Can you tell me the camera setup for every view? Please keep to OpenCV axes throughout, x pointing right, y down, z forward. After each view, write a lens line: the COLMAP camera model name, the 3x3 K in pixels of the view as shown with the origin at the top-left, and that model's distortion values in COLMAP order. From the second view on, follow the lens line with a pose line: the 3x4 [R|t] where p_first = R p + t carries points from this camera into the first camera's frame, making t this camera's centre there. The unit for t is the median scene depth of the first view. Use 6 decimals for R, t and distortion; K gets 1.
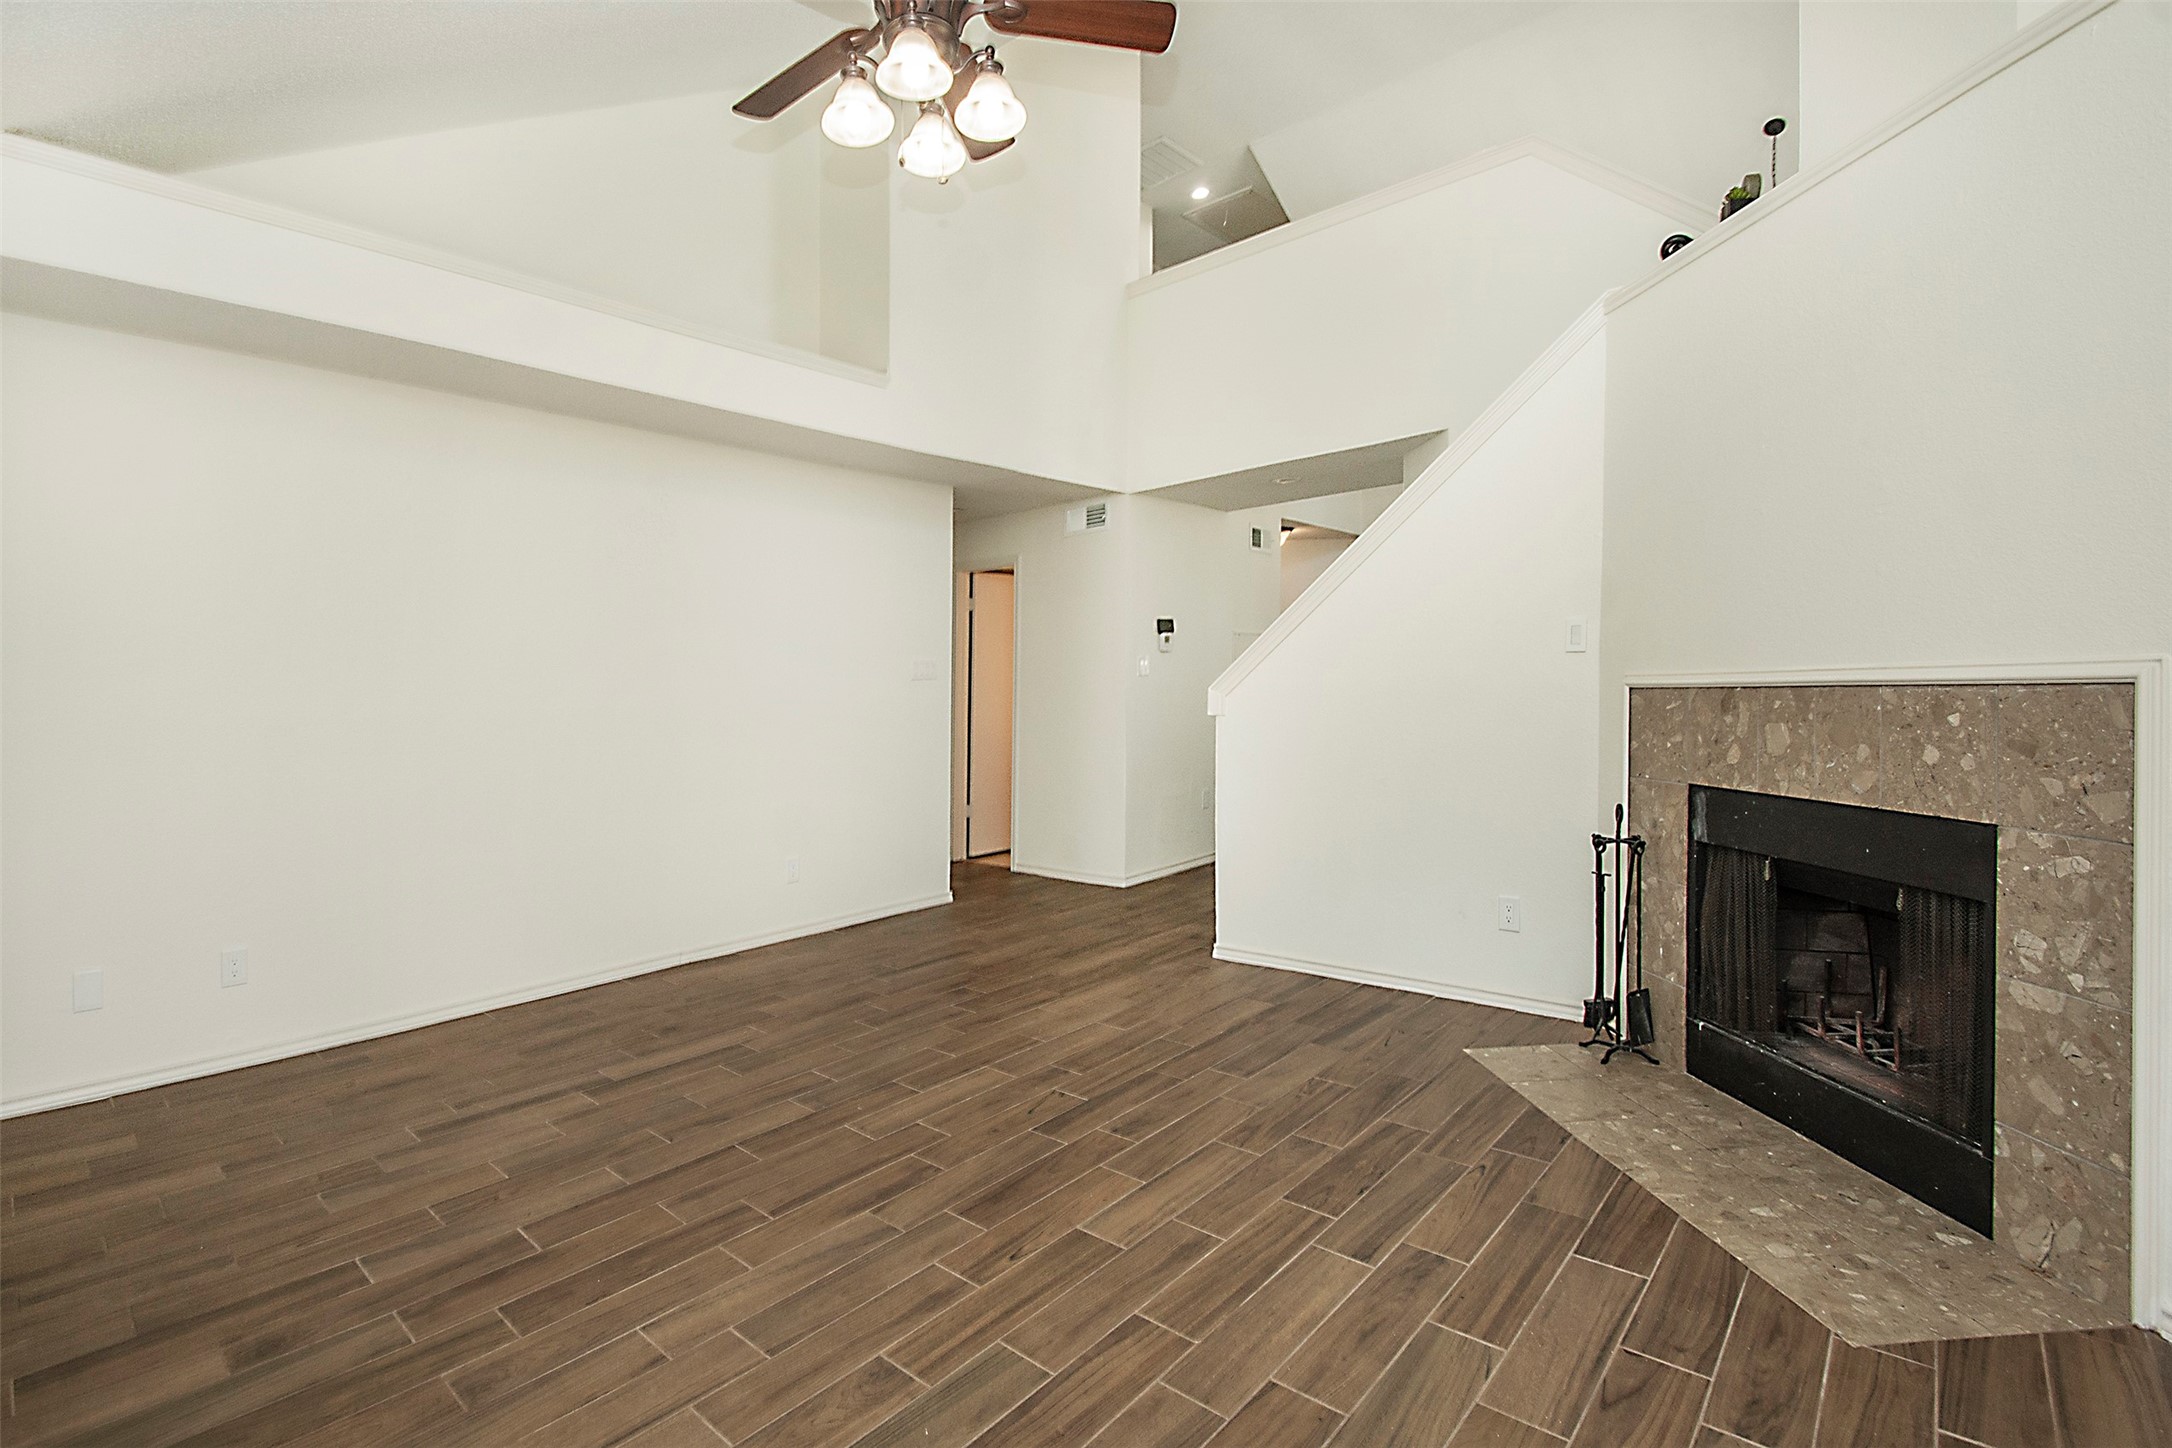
lens RADIAL K [[1052.3, 0, 823.5], [0, 1052.3, 720.0], [0, 0, 1]] dist [-0.001823, -0.000091]
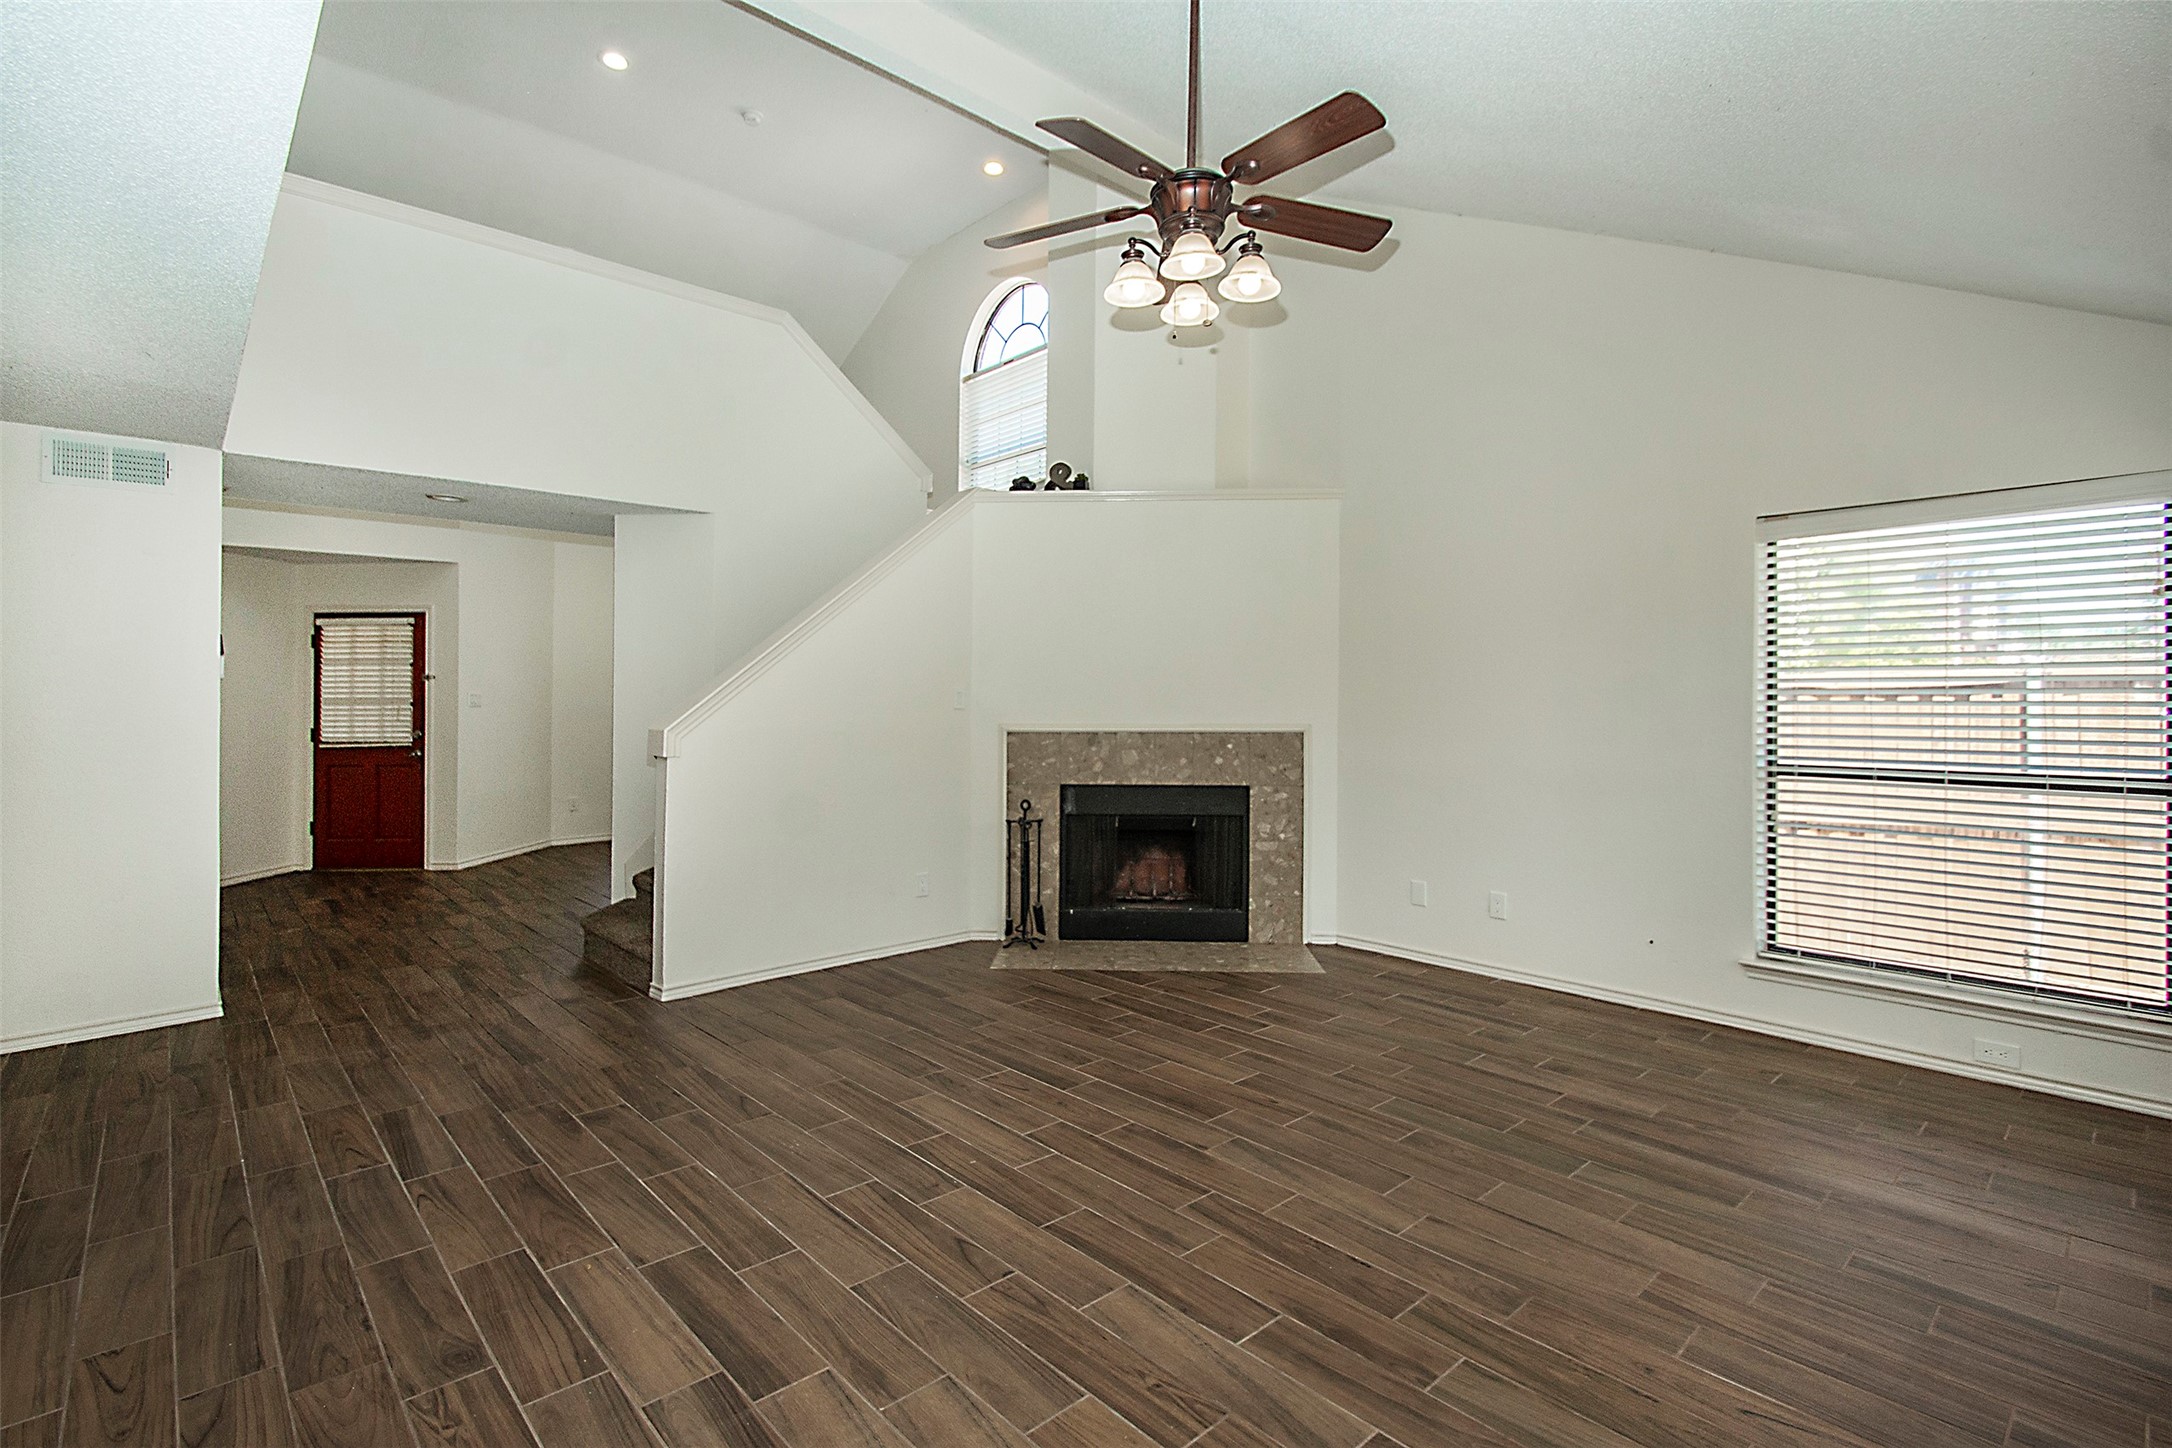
lens RADIAL K [[978.1, 0, 1174.7], [0, 978.1, 719.5], [0, 0, 1]] dist [0.033009, 0.000062]
pose [[-0.067731, 0.024836, 0.997394, -1.044170], [0.019185, 0.999538, -0.023586, -0.010407], [-0.997519, 0.017538, -0.068176, 1.032246]]
